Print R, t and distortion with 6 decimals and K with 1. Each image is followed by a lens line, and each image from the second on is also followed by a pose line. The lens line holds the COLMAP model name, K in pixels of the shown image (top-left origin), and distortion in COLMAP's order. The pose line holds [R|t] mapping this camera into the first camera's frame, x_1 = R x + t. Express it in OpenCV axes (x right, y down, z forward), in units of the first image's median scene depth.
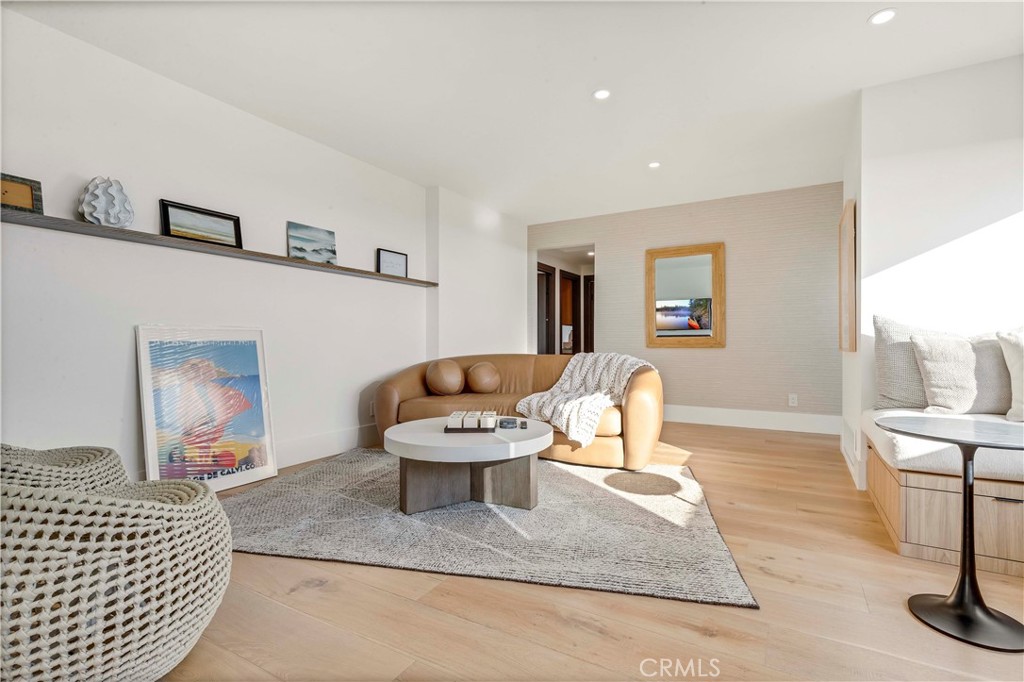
lens RADIAL K [[465.1, 0, 513.3], [0, 465.1, 340.2], [0, 0, 1]] dist [0.005945, -0.000520]
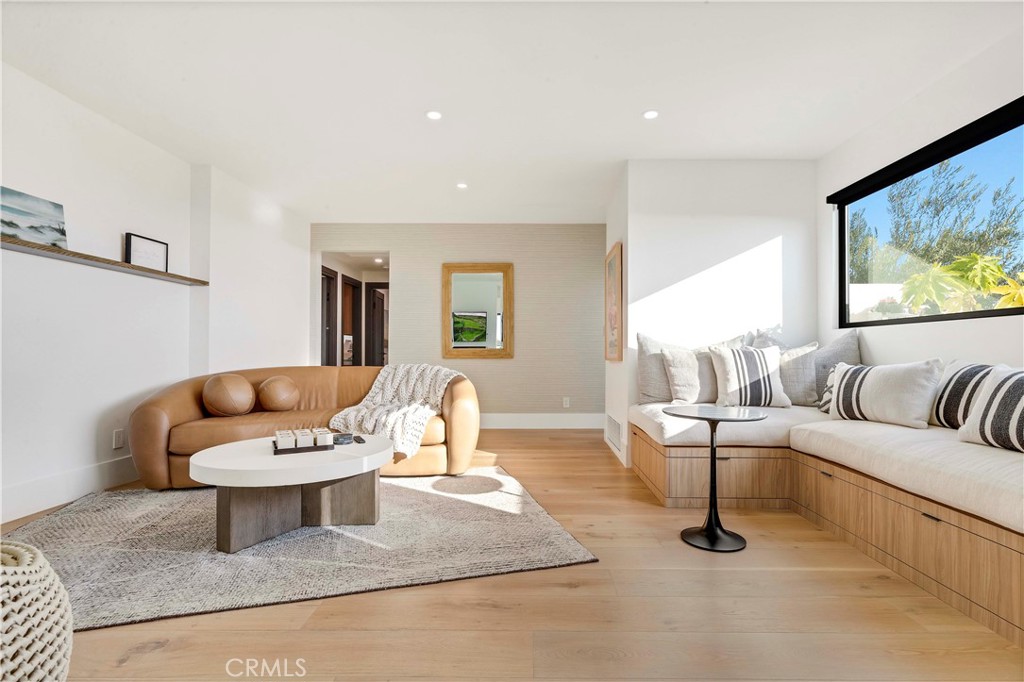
lens RADIAL K [[490.1, 0, 512.8], [0, 490.1, 346.0], [0, 0, 1]] dist [-0.003419, 0.000399]
pose [[0.879191, 0.007836, 0.476405, -0.186624], [-0.003142, 0.999938, -0.010649, -0.001344], [-0.476459, 0.007866, 0.879161, -0.044916]]
